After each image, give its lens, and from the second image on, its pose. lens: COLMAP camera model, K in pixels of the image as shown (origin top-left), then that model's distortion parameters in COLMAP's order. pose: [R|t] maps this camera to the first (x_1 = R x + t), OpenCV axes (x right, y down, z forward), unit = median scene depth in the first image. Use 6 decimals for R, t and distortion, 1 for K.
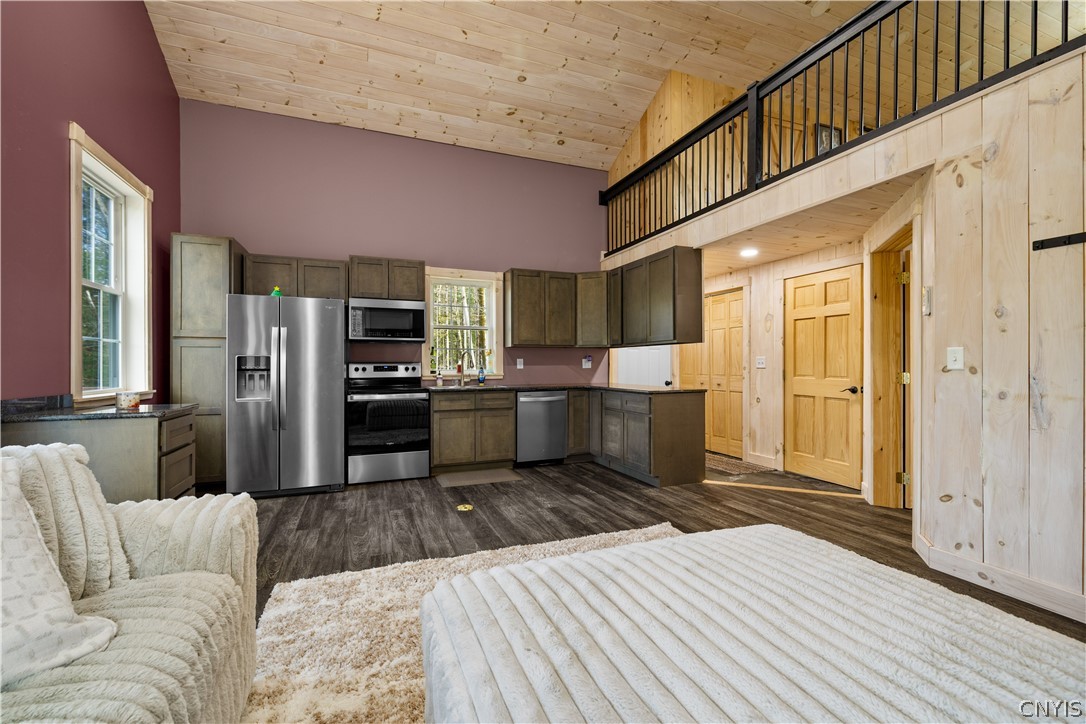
lens RADIAL K [[455.9, 0, 538.6], [0, 455.9, 362.8], [0, 0, 1]] dist [0.000156, 0.000566]
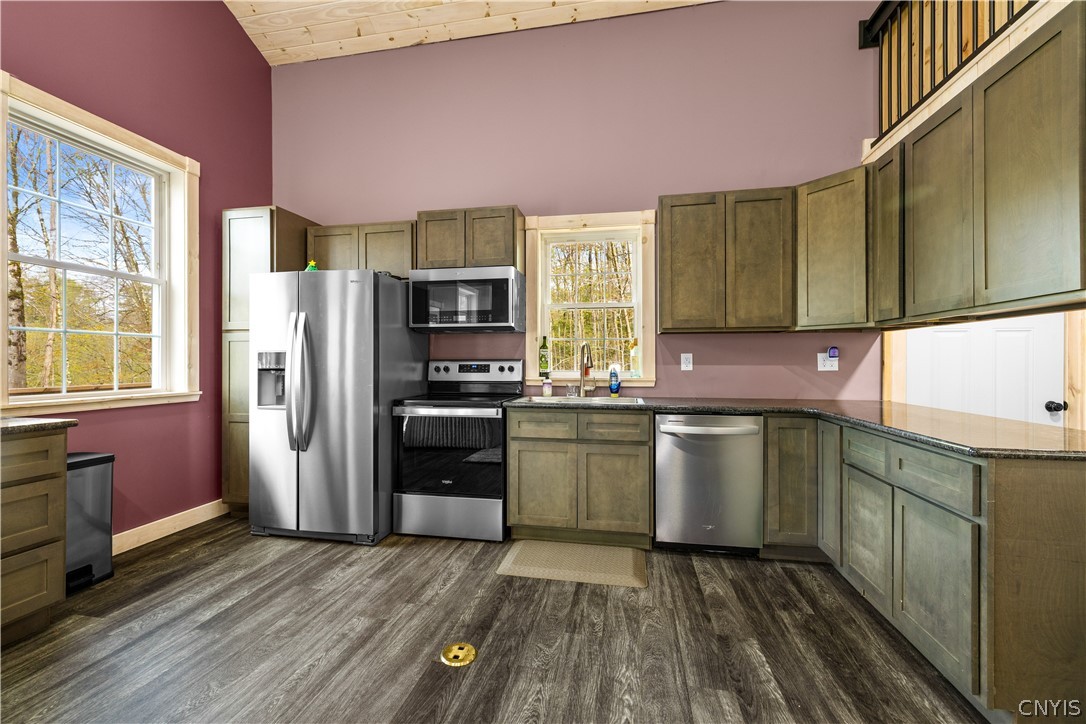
lens RADIAL K [[455.9, 0, 537.3], [0, 455.9, 360.3], [0, 0, 1]] dist [0.000156, 0.000566]
pose [[0.841420, 0.002488, -0.540375, 0.137393], [-0.000531, 0.999993, 0.003778, -0.002769], [0.540381, -0.002892, 0.841416, 0.487423]]
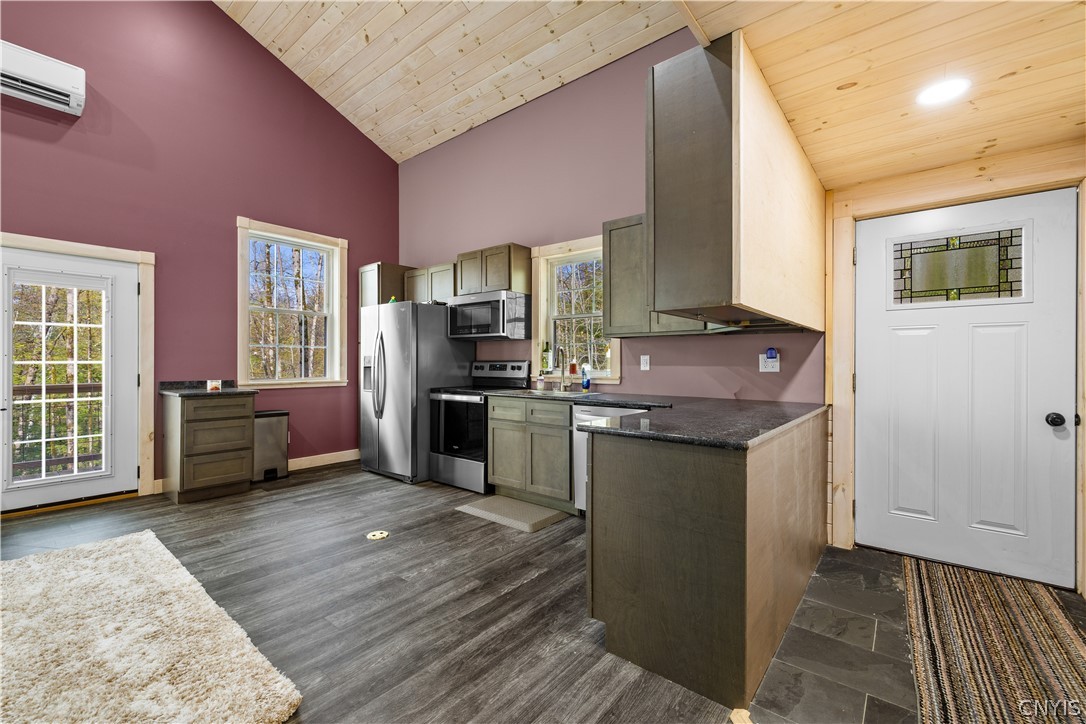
lens RADIAL K [[455.9, 0, 538.7], [0, 455.9, 360.0], [0, 0, 1]] dist [0.000156, 0.000566]
pose [[0.486854, 0.000522, -0.873483, 0.551716], [0.000802, 0.999999, 0.001045, -0.003522], [0.873483, -0.001209, 0.486854, 0.658370]]
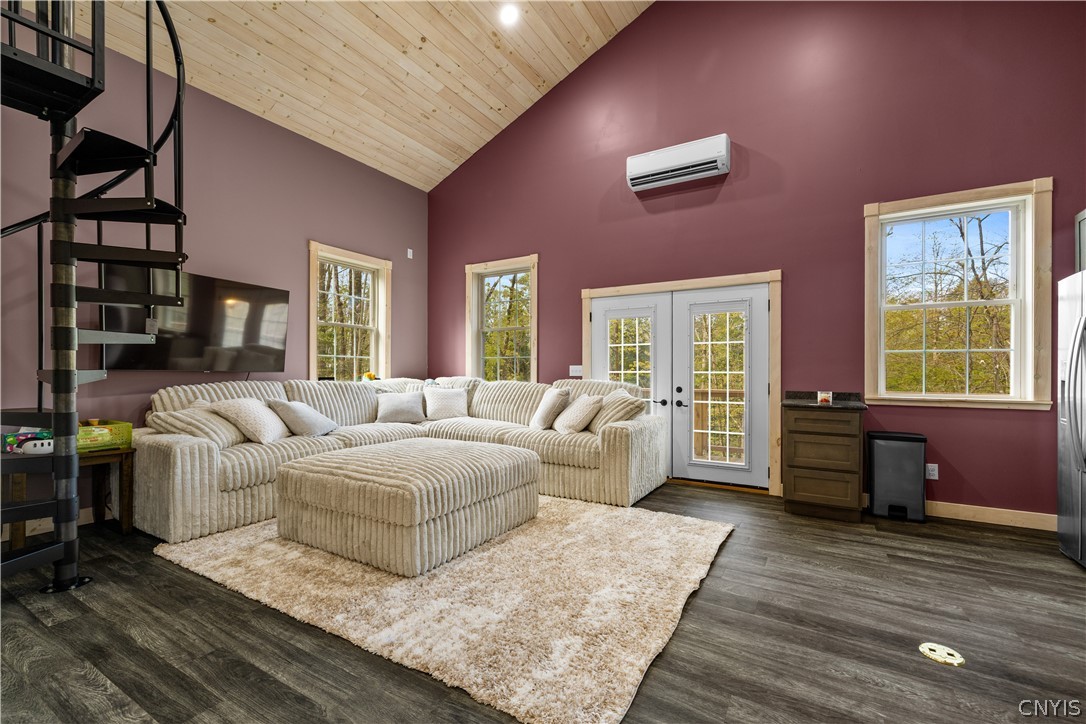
lens RADIAL K [[463.2, 0, 540.9], [0, 463.2, 372.5], [0, 0, 1]] dist [0.001631, 0.000170]
pose [[-0.793052, 0.003066, -0.609147, 0.396866], [0.004555, 0.999989, -0.000897, -0.000242], [0.609138, -0.003486, -0.793057, 0.883017]]
